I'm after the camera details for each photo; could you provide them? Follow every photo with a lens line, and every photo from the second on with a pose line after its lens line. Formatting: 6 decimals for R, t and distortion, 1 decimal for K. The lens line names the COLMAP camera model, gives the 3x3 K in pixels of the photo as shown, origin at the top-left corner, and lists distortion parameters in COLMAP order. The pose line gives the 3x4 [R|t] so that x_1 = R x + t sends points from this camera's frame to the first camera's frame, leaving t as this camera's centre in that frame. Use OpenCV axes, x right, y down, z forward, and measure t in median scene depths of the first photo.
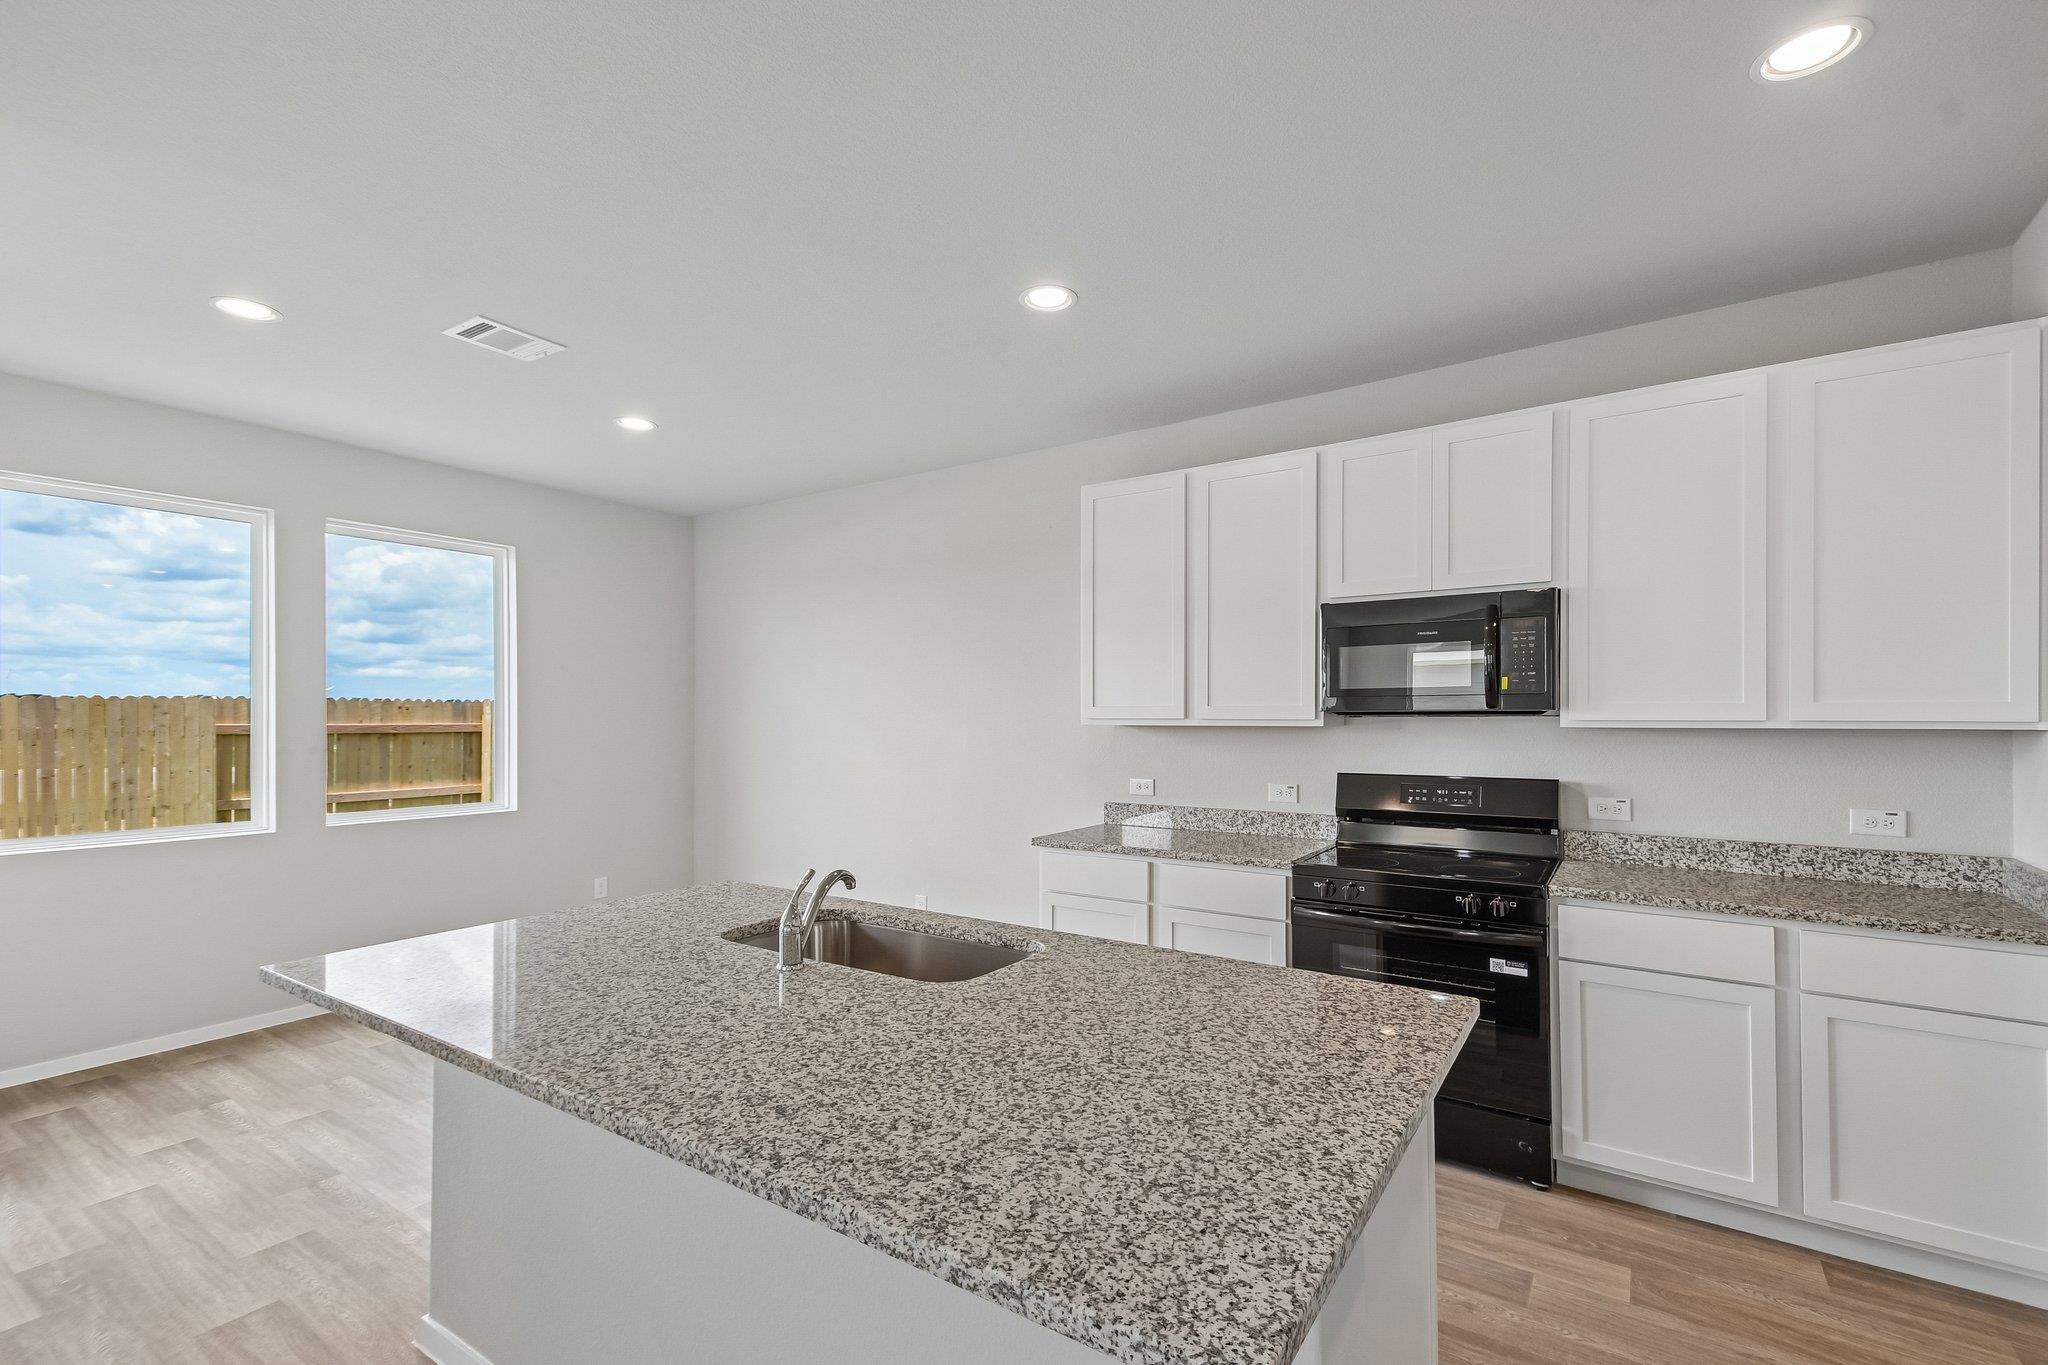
lens RADIAL K [[910.1, 0, 1034.3], [0, 910.1, 708.5], [0, 0, 1]] dist [0.028117, -0.007790]
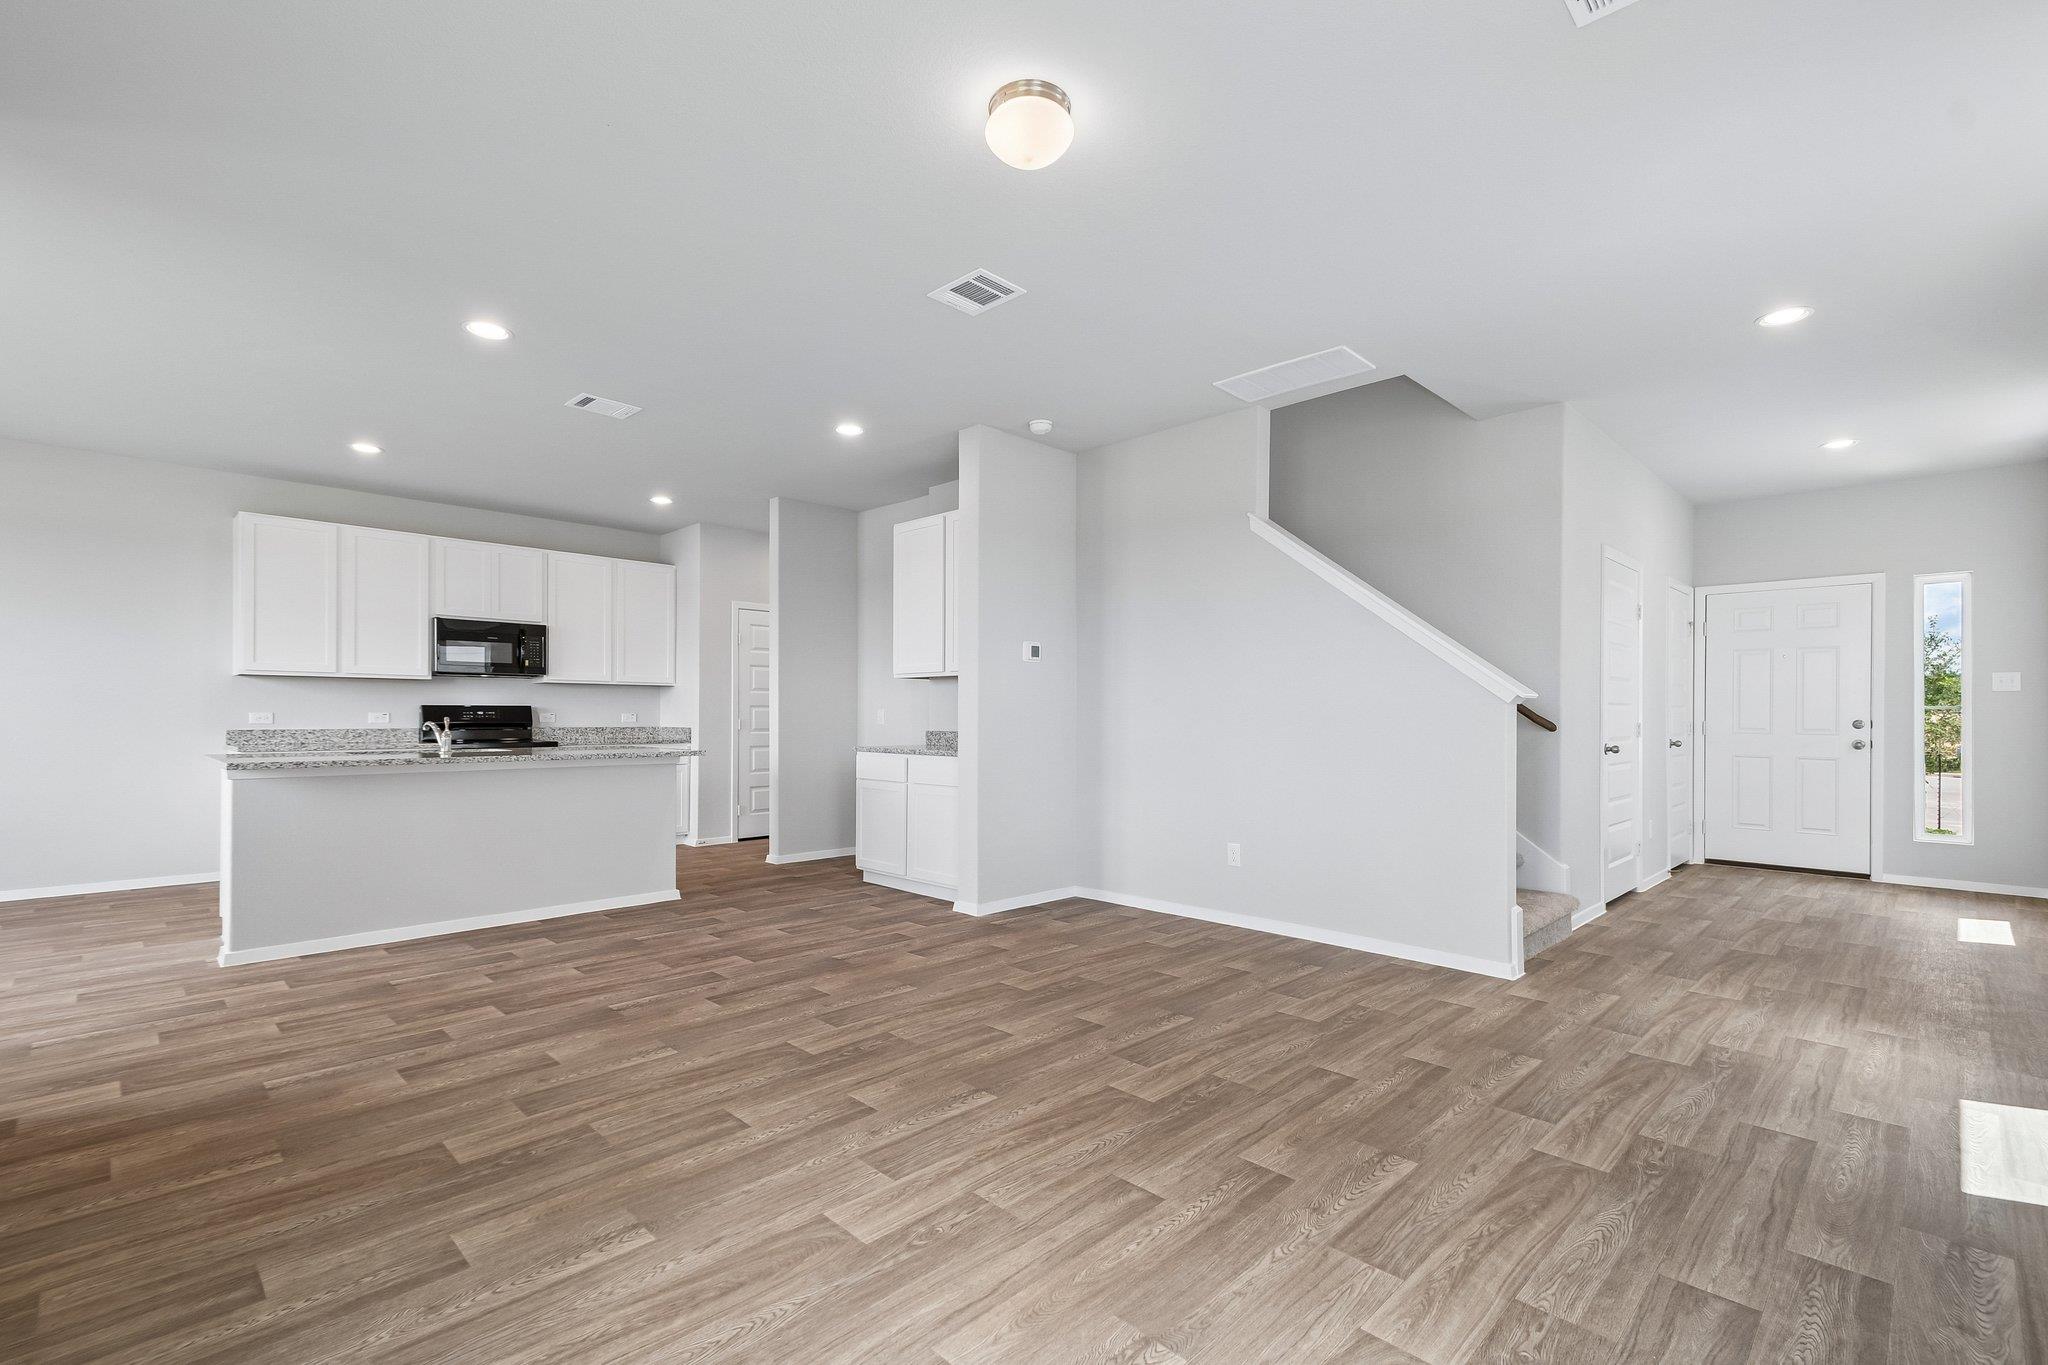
lens RADIAL K [[910.1, 0, 1010.4], [0, 910.1, 693.6], [0, 0, 1]] dist [0.028117, -0.007790]
pose [[0.202024, 0.024845, 0.979065, -1.594701], [-0.010458, 0.999676, -0.023210, 0.095716], [-0.979325, -0.005550, 0.202219, -0.723449]]
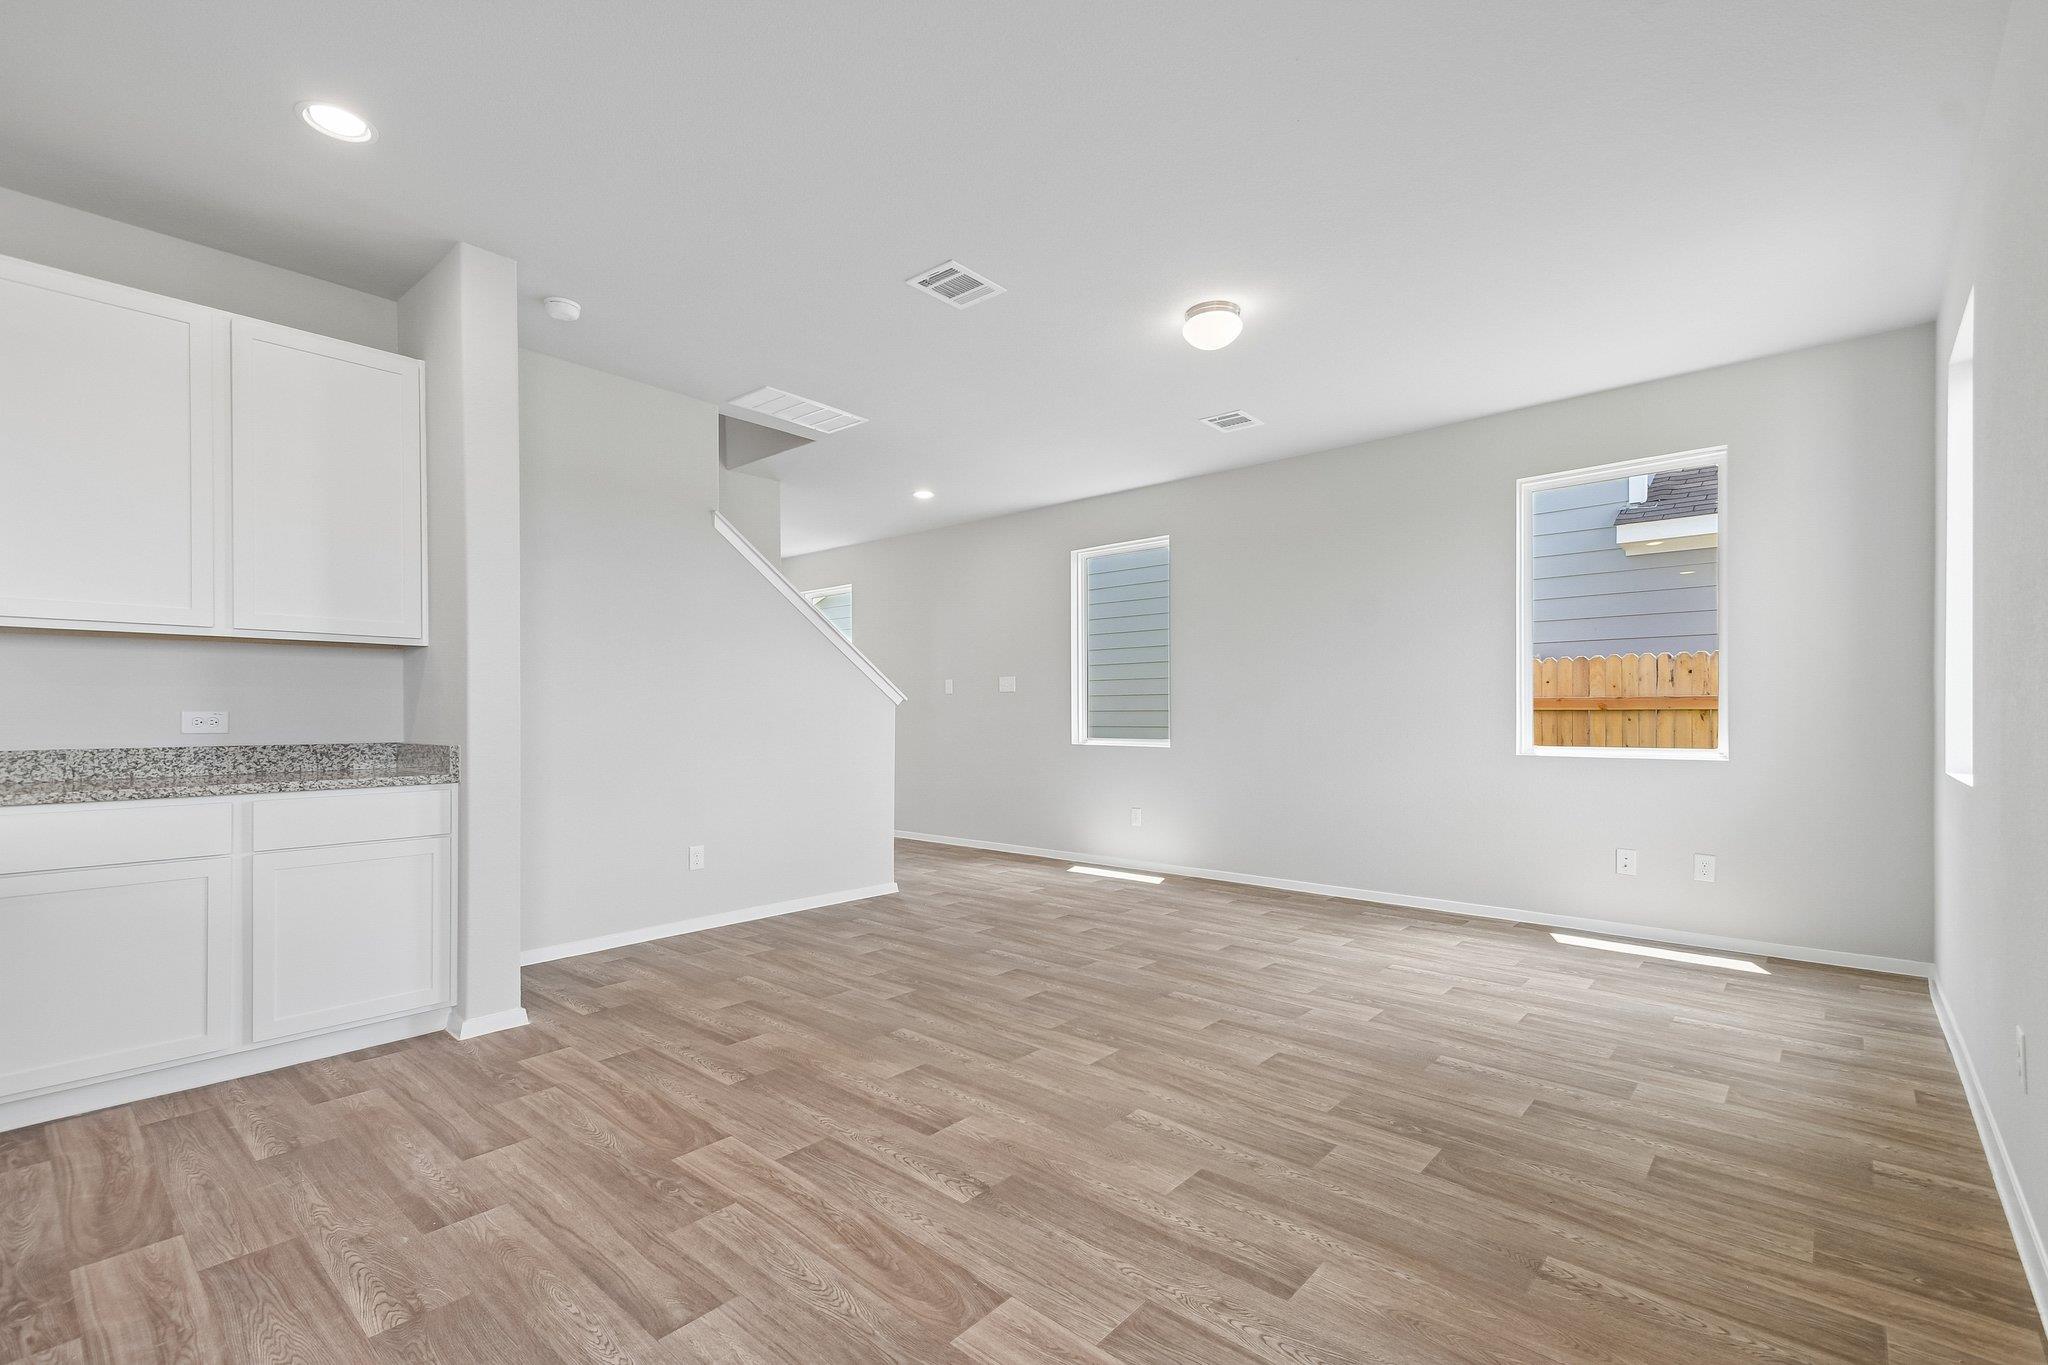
lens RADIAL K [[910.1, 0, 1016.8], [0, 910.1, 709.0], [0, 0, 1]] dist [0.028117, -0.007790]
pose [[-0.989769, 0.004520, 0.142610, -0.683516], [0.002998, 0.999936, -0.010886, 0.102759], [-0.142650, -0.010347, -0.989719, 0.707260]]
